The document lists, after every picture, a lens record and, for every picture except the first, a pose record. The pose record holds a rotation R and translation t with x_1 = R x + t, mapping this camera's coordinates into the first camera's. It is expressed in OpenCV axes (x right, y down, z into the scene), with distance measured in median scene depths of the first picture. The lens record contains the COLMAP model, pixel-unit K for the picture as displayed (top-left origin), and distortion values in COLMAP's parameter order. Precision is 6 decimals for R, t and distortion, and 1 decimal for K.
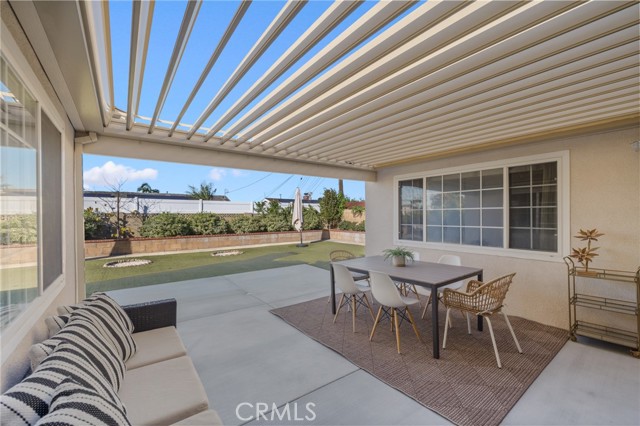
lens RADIAL K [[267.7, 0, 319.3], [0, 267.7, 215.7], [0, 0, 1]] dist [0.000423, -0.000573]
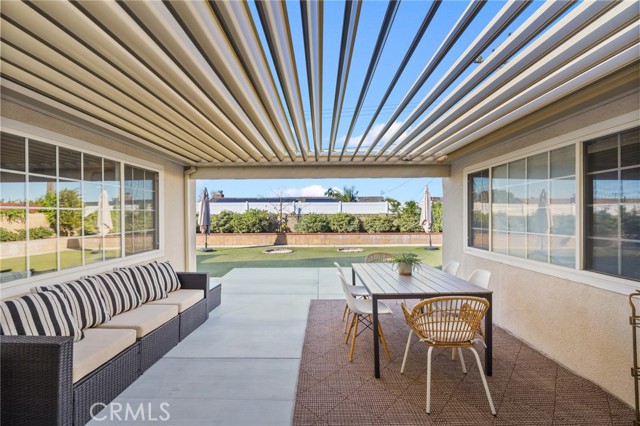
lens RADIAL K [[267.7, 0, 318.5], [0, 267.7, 213.2], [0, 0, 1]] dist [0.000423, -0.000573]
pose [[0.794156, -0.004027, -0.607700, 0.539638], [-0.000581, 0.999973, -0.007384, -0.006752], [0.607713, 0.006217, 0.794132, 0.106868]]
